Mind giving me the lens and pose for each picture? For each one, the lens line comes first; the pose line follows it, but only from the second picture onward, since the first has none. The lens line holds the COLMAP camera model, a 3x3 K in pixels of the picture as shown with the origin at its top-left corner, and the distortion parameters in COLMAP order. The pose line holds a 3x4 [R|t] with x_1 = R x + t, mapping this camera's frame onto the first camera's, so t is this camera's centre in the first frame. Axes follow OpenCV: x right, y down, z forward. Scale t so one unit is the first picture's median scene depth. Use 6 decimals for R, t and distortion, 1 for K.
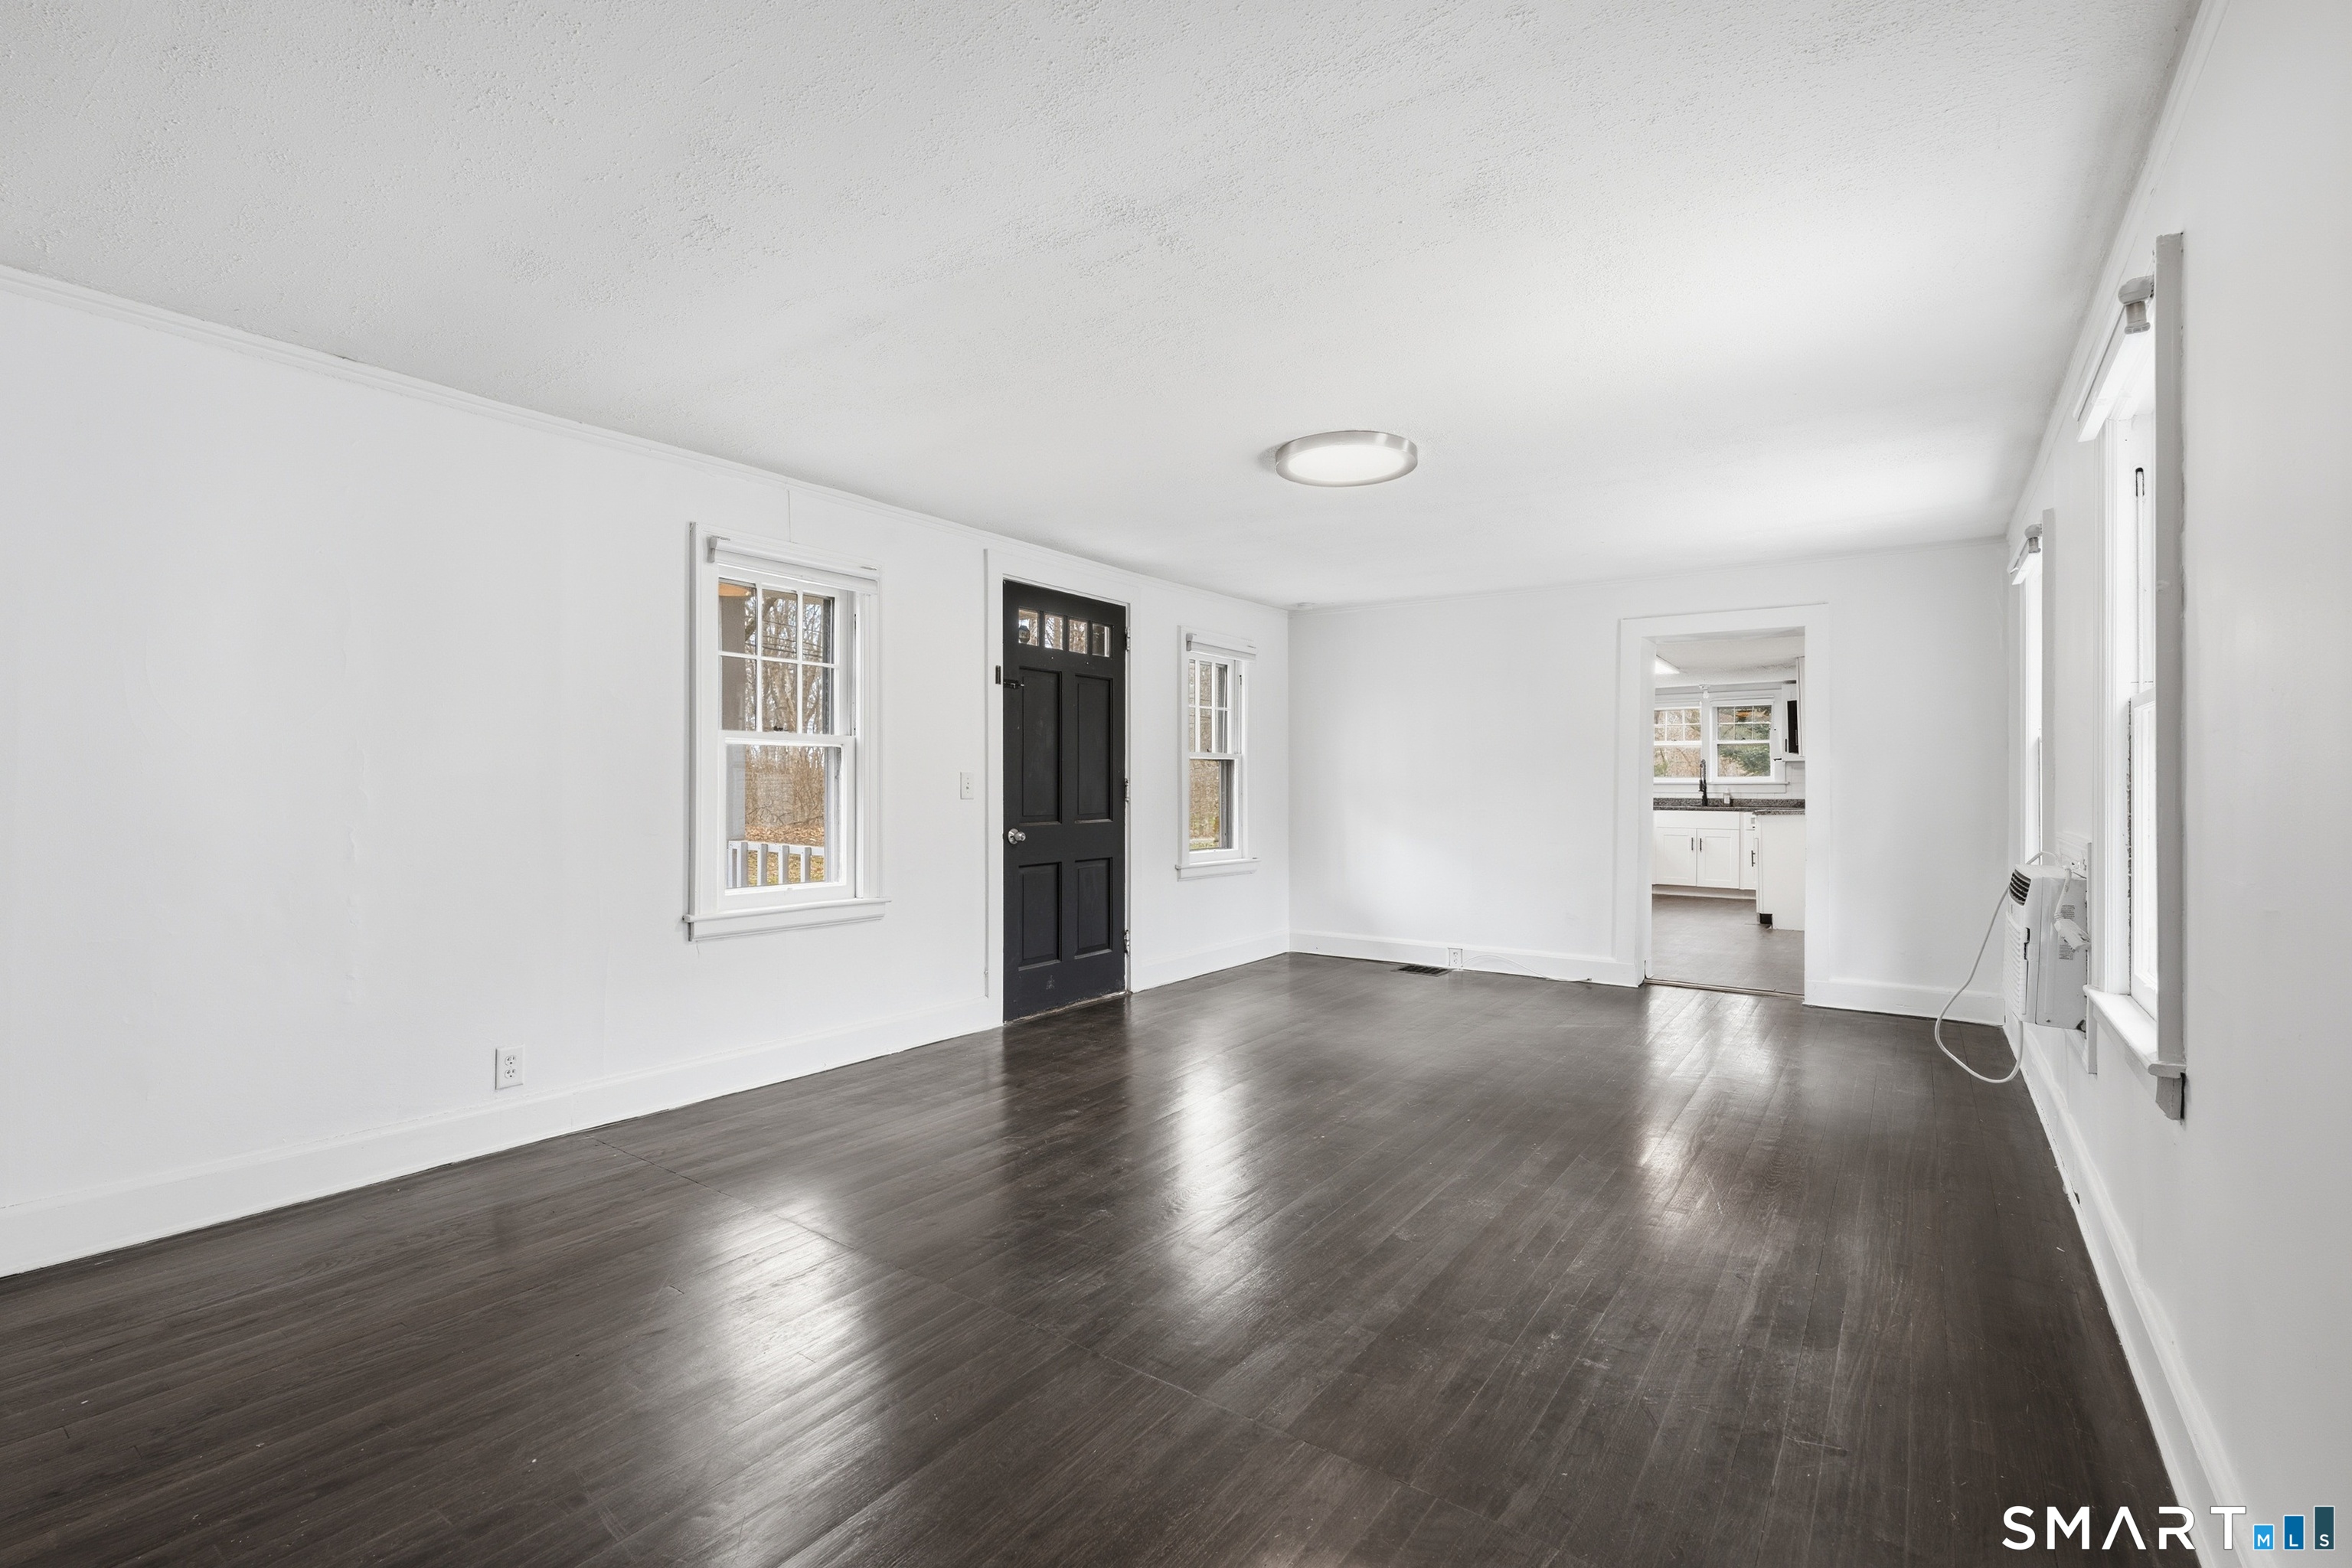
lens RADIAL K [[947.2, 0, 1181.9], [0, 947.2, 784.2], [0, 0, 1]] dist [-0.006306, -0.000037]
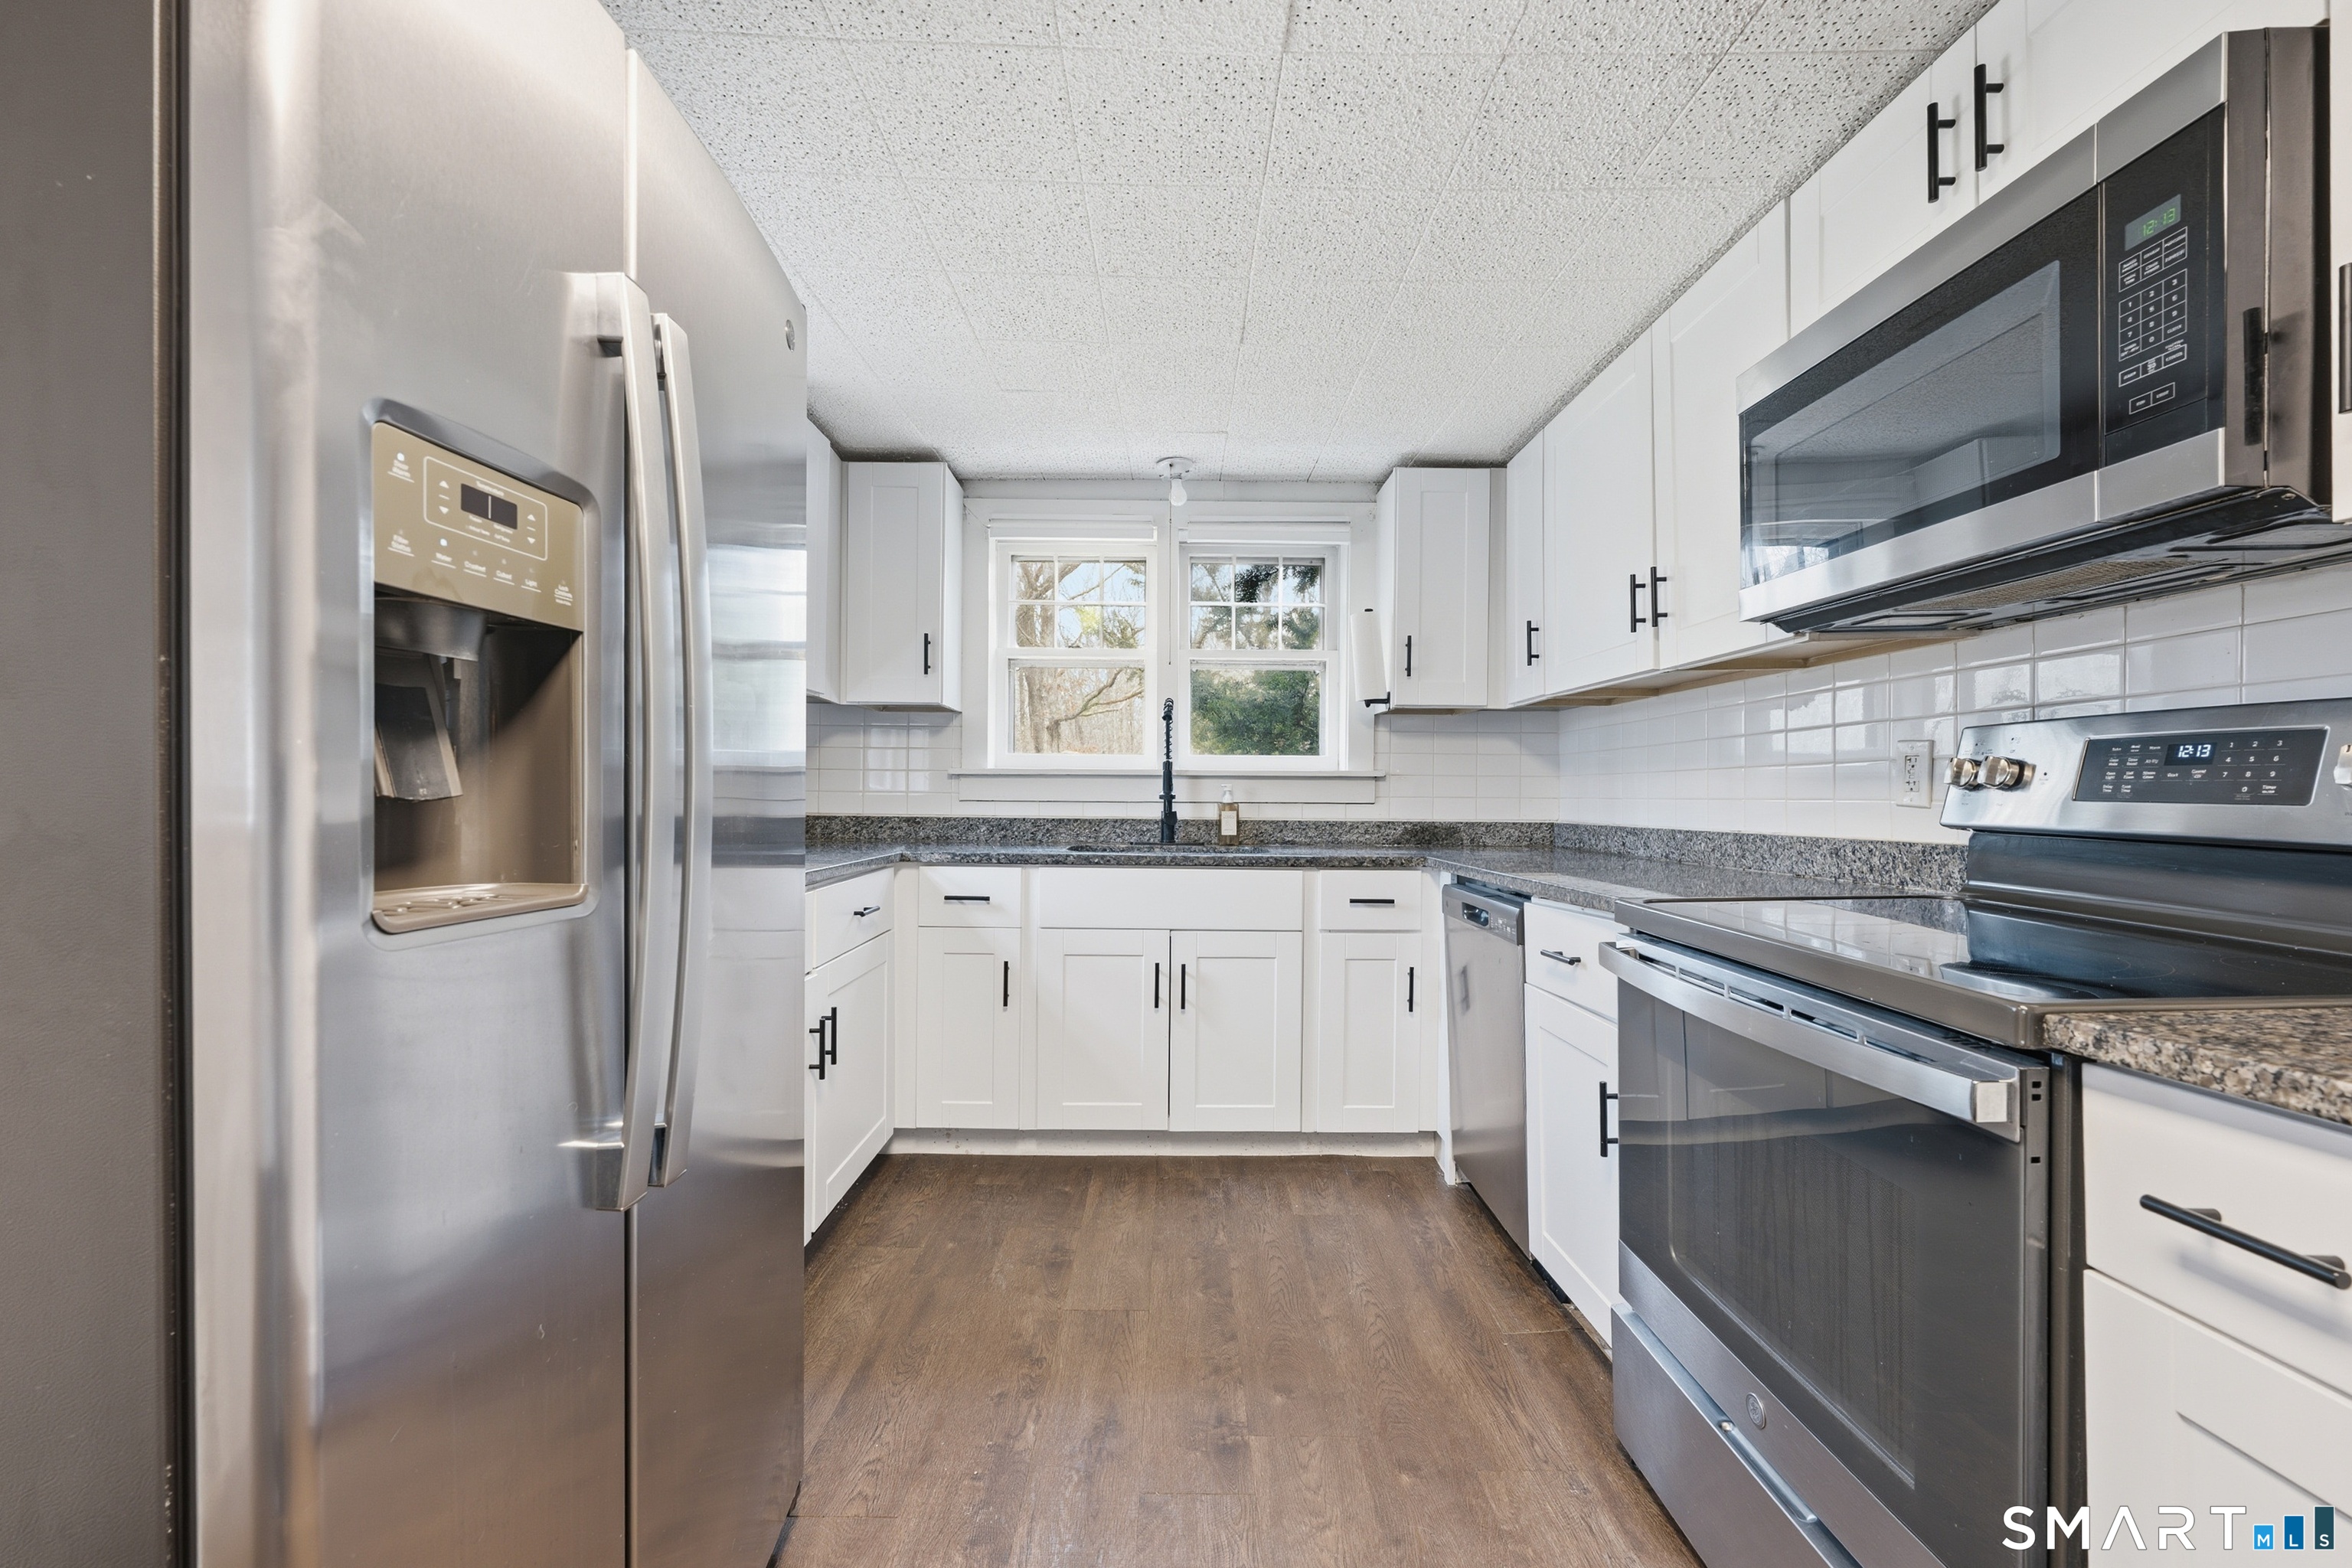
lens RADIAL K [[947.2, 0, 1180.3], [0, 947.2, 806.6], [0, 0, 1]] dist [-0.006306, -0.000037]
pose [[0.785416, 0.002124, 0.618964, 0.363333], [-0.009272, 0.999922, 0.008335, 0.007962], [-0.618898, -0.012286, 0.785375, 0.757381]]
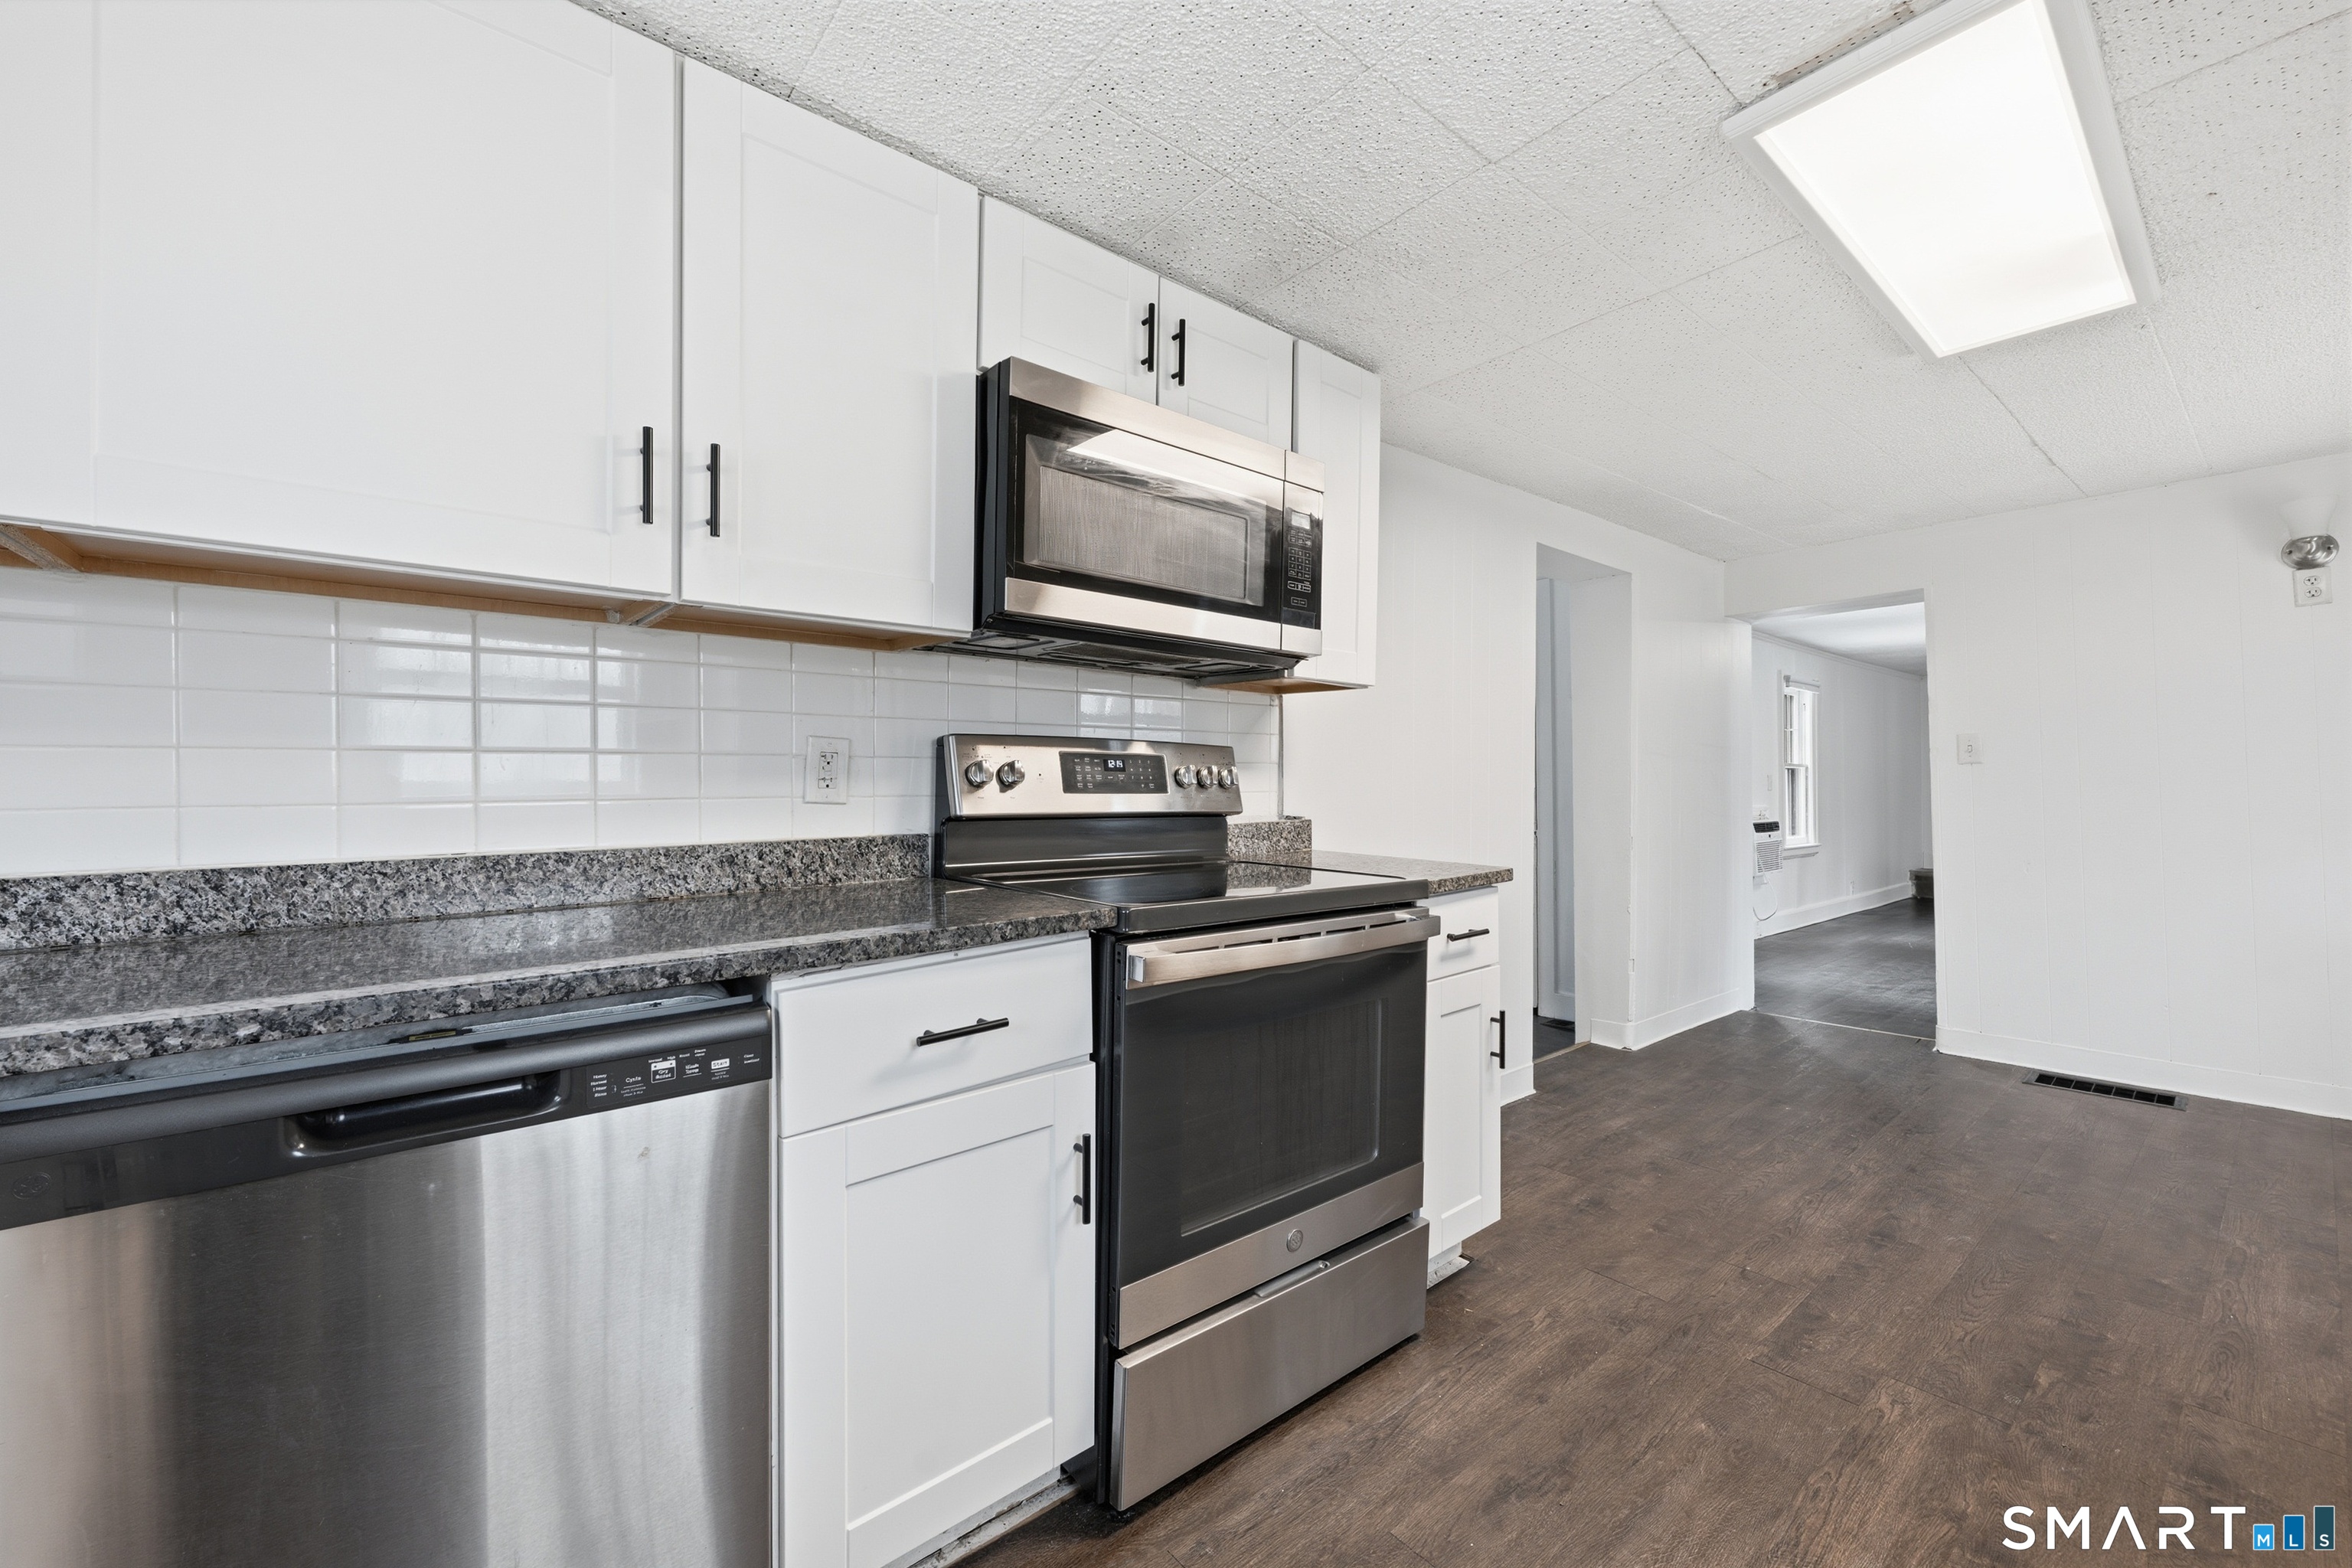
lens RADIAL K [[935.3, 0, 1176.4], [0, 935.3, 776.1], [0, 0, 1]] dist [0.002086, 0.000219]
pose [[-0.978495, 0.012859, 0.205871, 0.484335], [0.011402, 0.999901, -0.008261, 0.005285], [-0.205957, -0.005736, -0.978544, 0.976429]]
